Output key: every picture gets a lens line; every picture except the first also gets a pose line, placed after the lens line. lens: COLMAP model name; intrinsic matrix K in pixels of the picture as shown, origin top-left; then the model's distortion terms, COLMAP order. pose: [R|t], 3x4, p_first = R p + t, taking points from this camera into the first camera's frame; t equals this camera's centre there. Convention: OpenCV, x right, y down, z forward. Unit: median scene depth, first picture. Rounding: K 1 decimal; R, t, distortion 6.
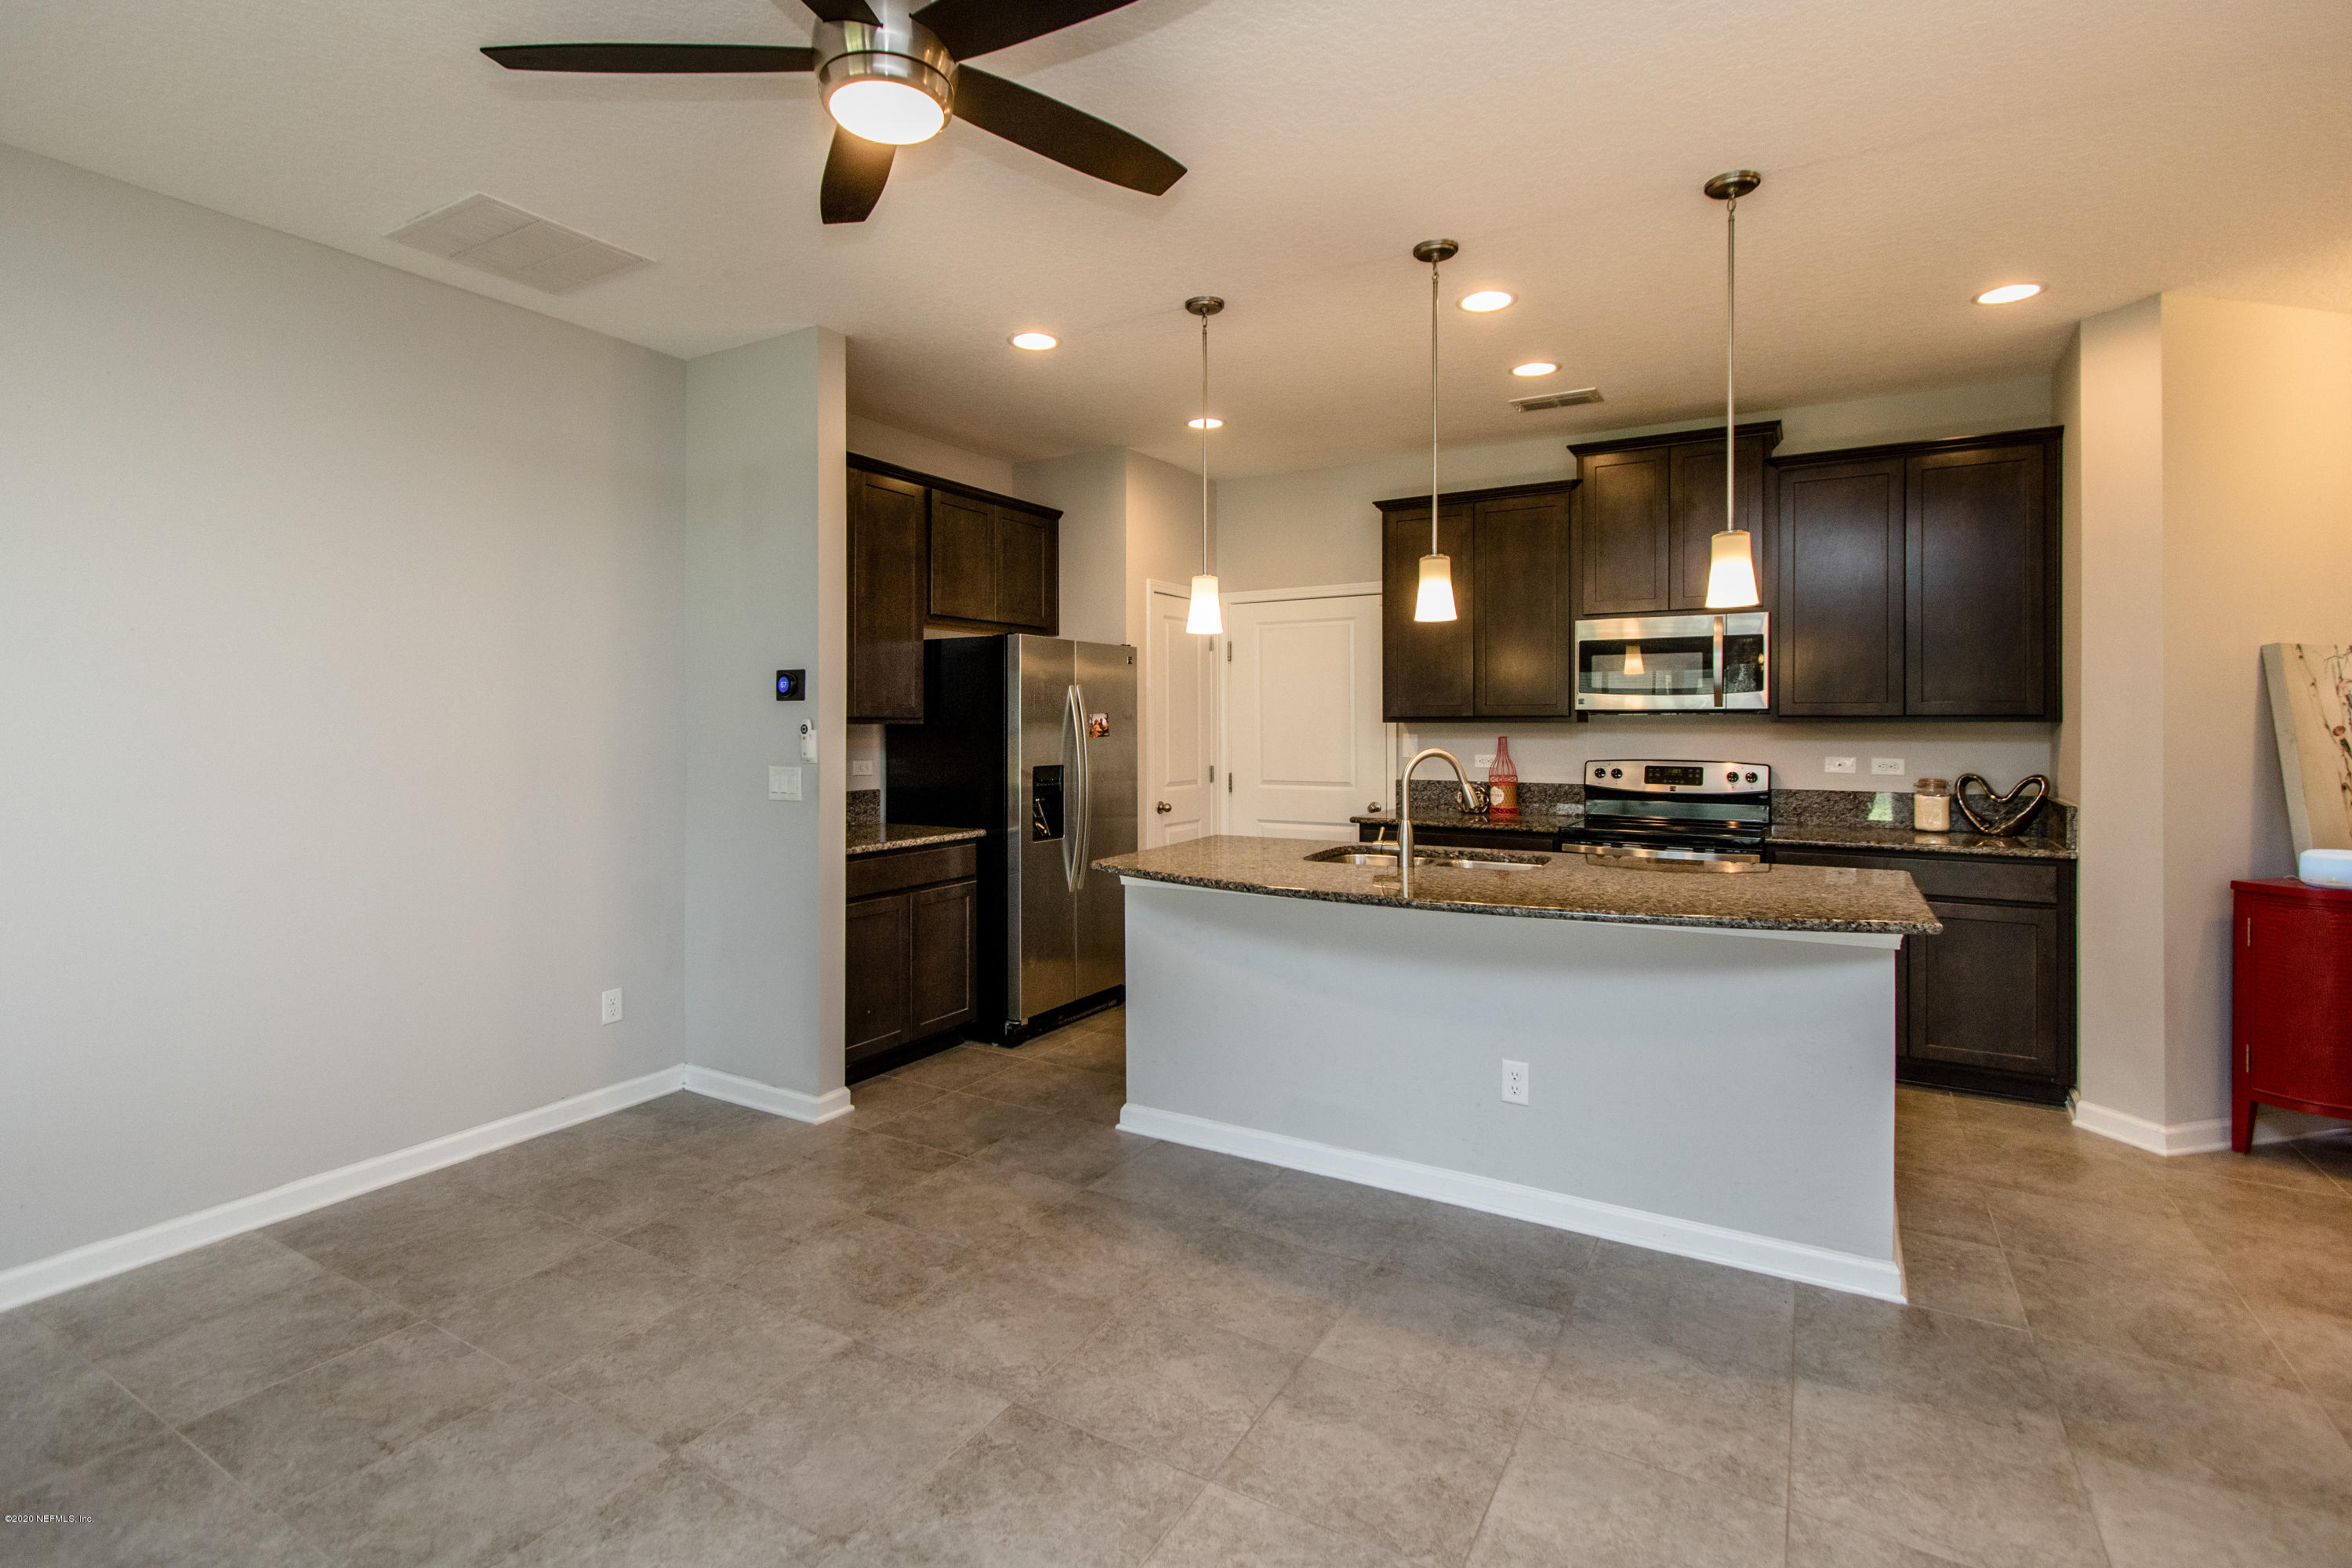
lens RADIAL K [[1105.6, 0, 1164.5], [0, 1105.6, 712.7], [0, 0, 1]] dist [0.002866, 0.000134]
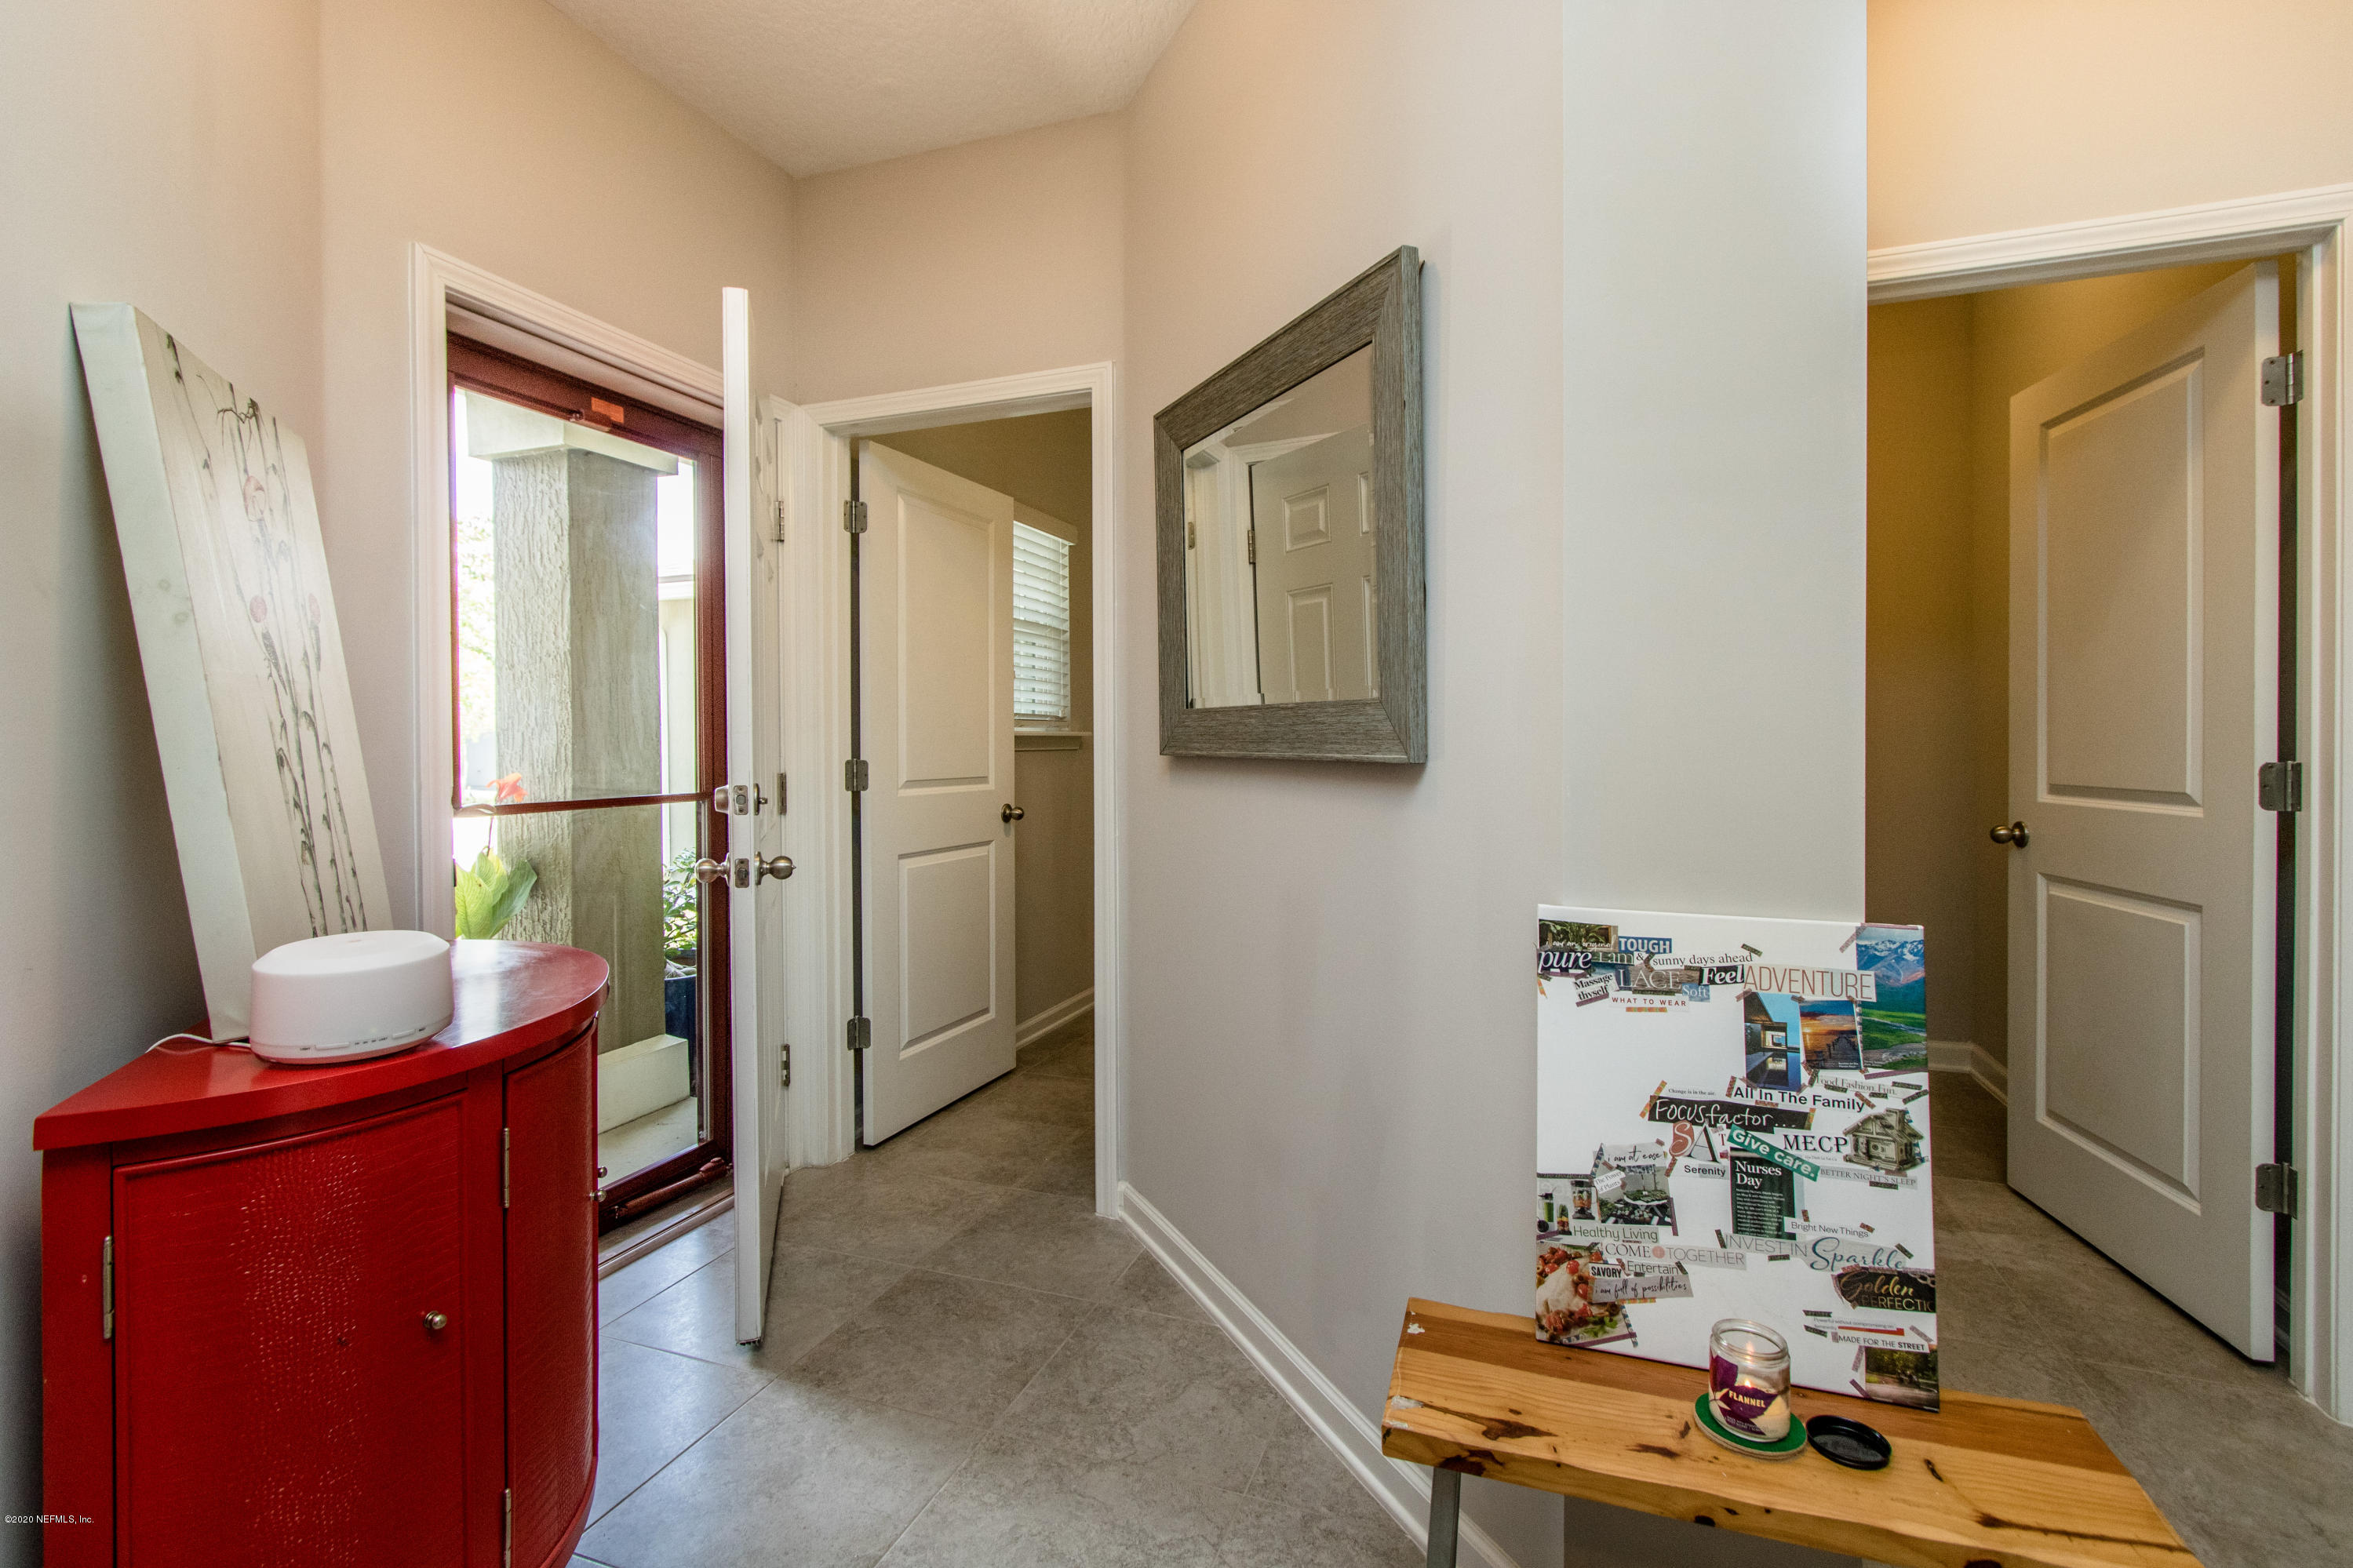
lens RADIAL K [[1072.9, 0, 1173.9], [0, 1072.9, 756.6], [0, 0, 1]] dist [0.004004, -0.000840]
pose [[-0.181095, -0.013952, 0.983367, 0.521695], [-0.002609, 0.999903, 0.013706, 0.047734], [-0.983462, -0.000084, -0.181114, 0.611986]]
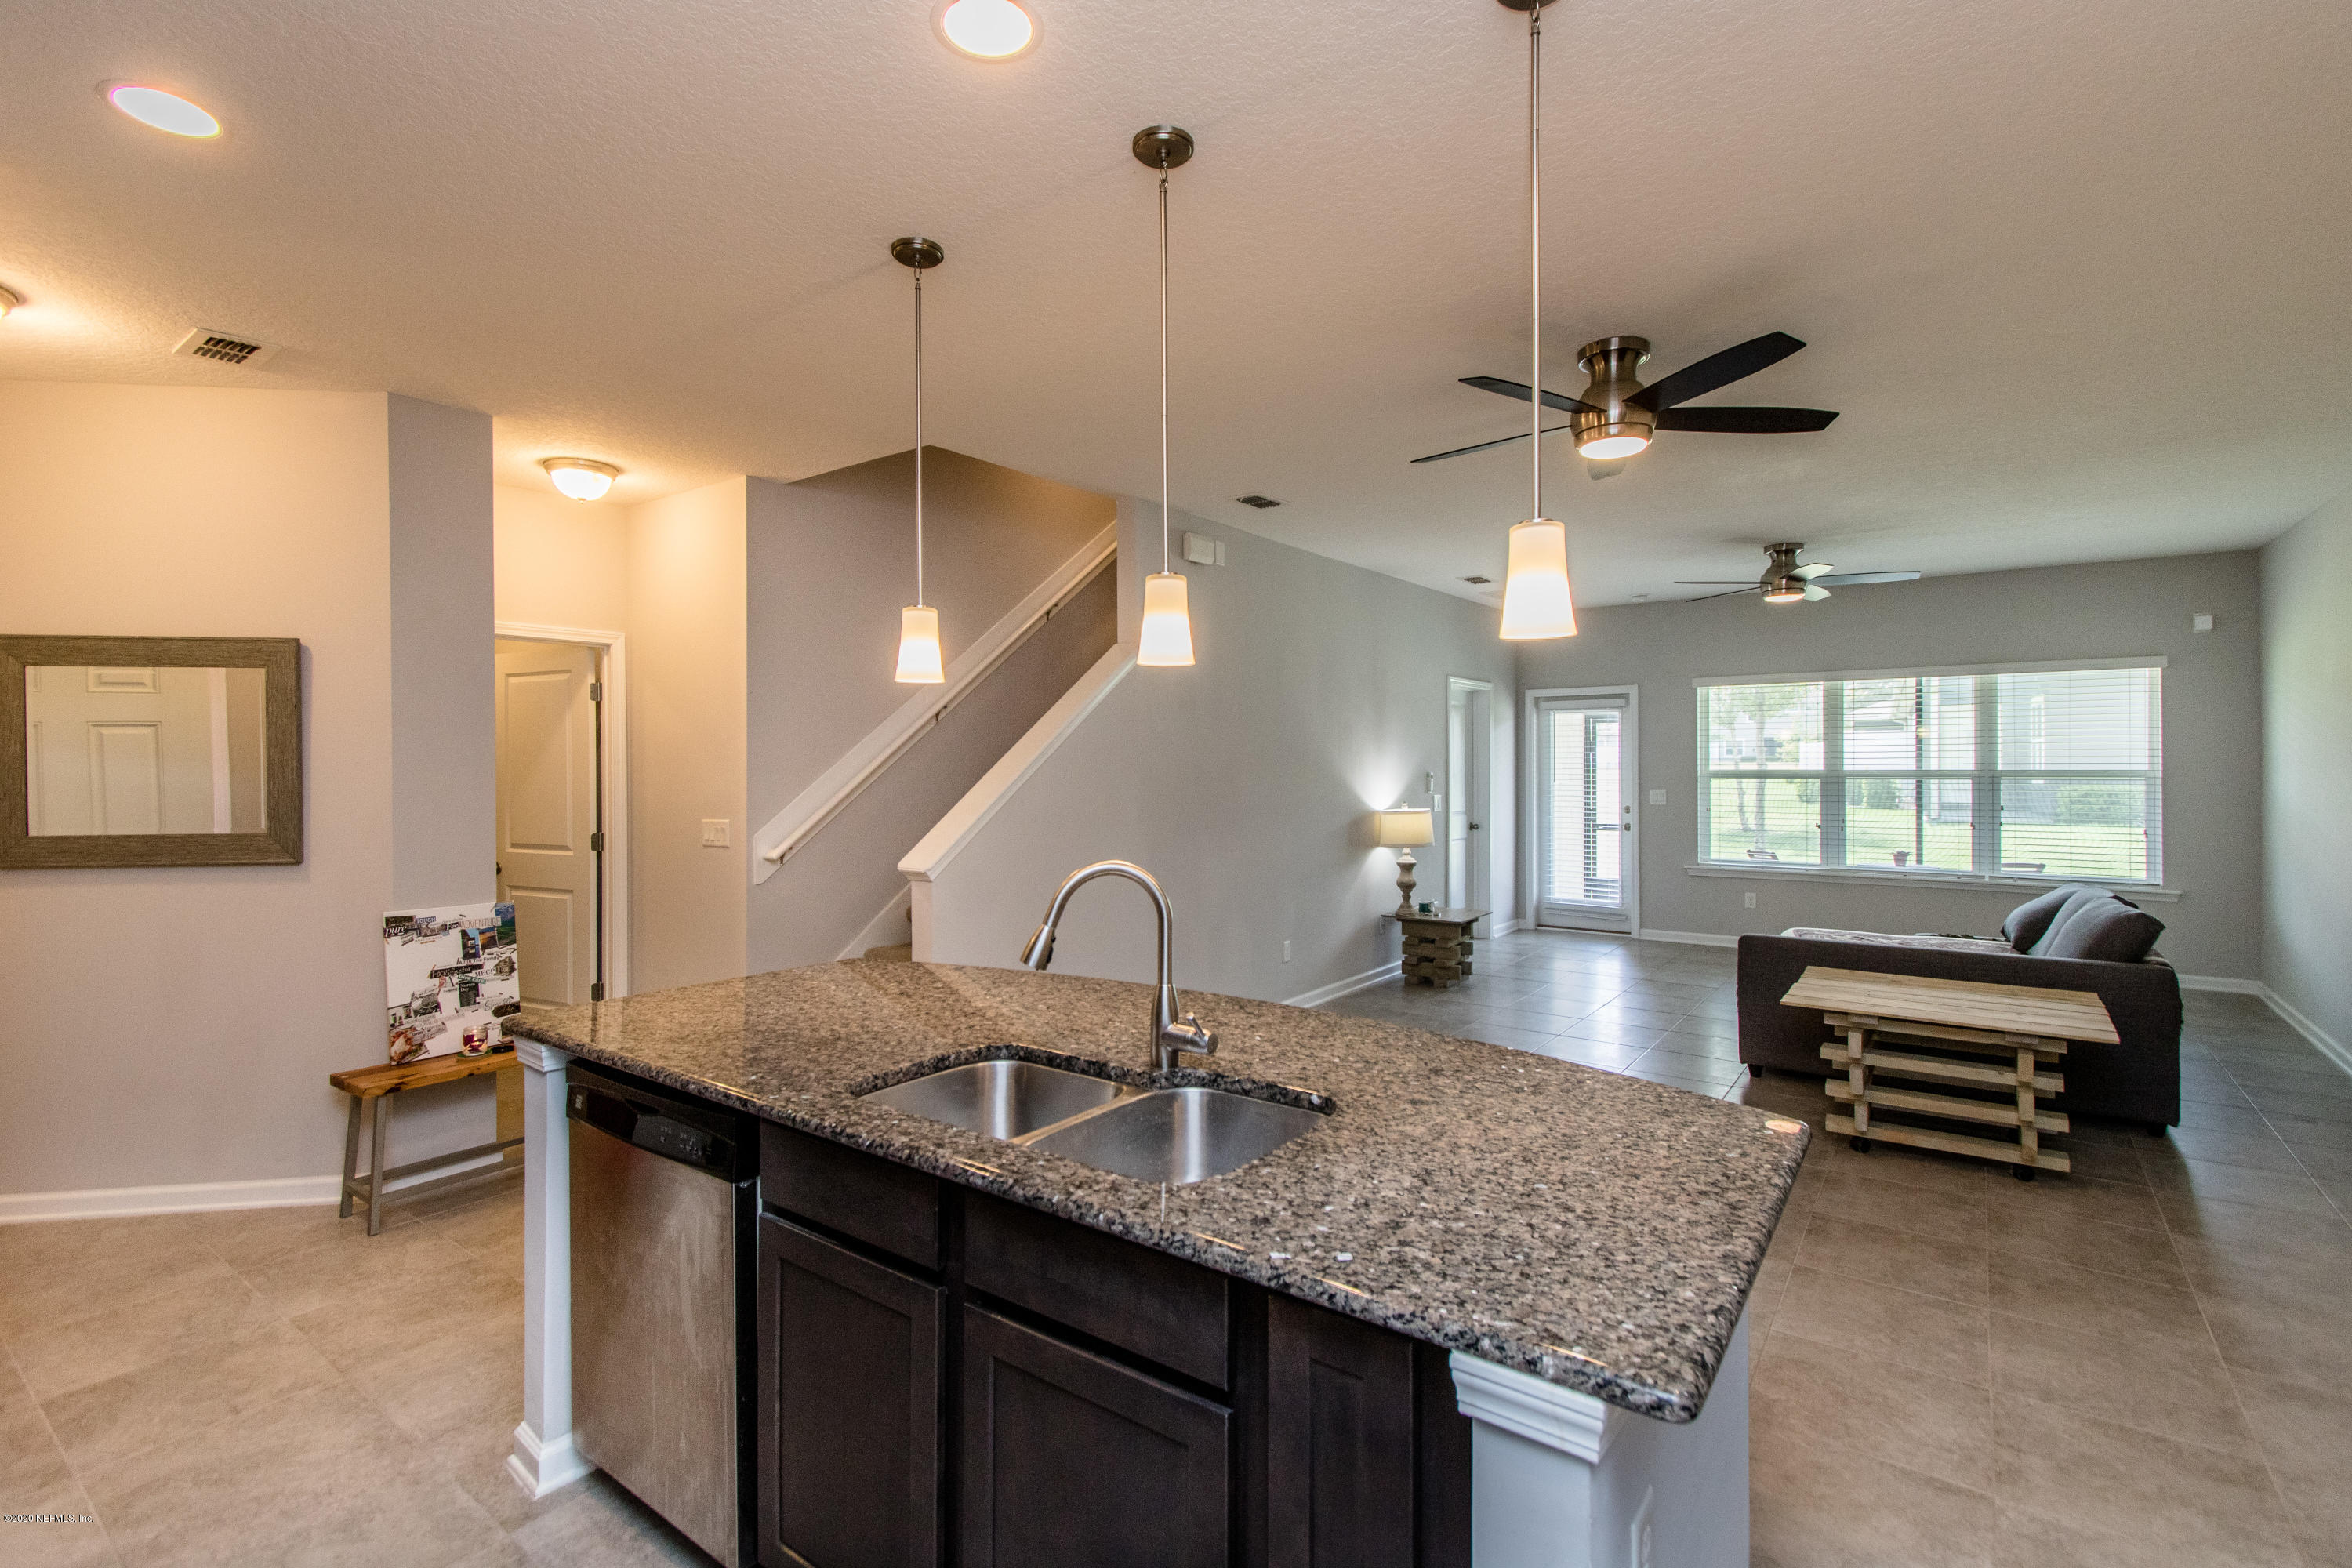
lens RADIAL K [[1072.6, 0, 1173.4], [0, 1072.6, 756.6], [0, 0, 1]] dist [0.004004, -0.000840]
pose [[-0.995507, 0.005976, 0.094502, 0.131071], [0.004859, 0.999916, -0.012039, -0.011237], [-0.094566, -0.011526, -0.995452, 1.201471]]
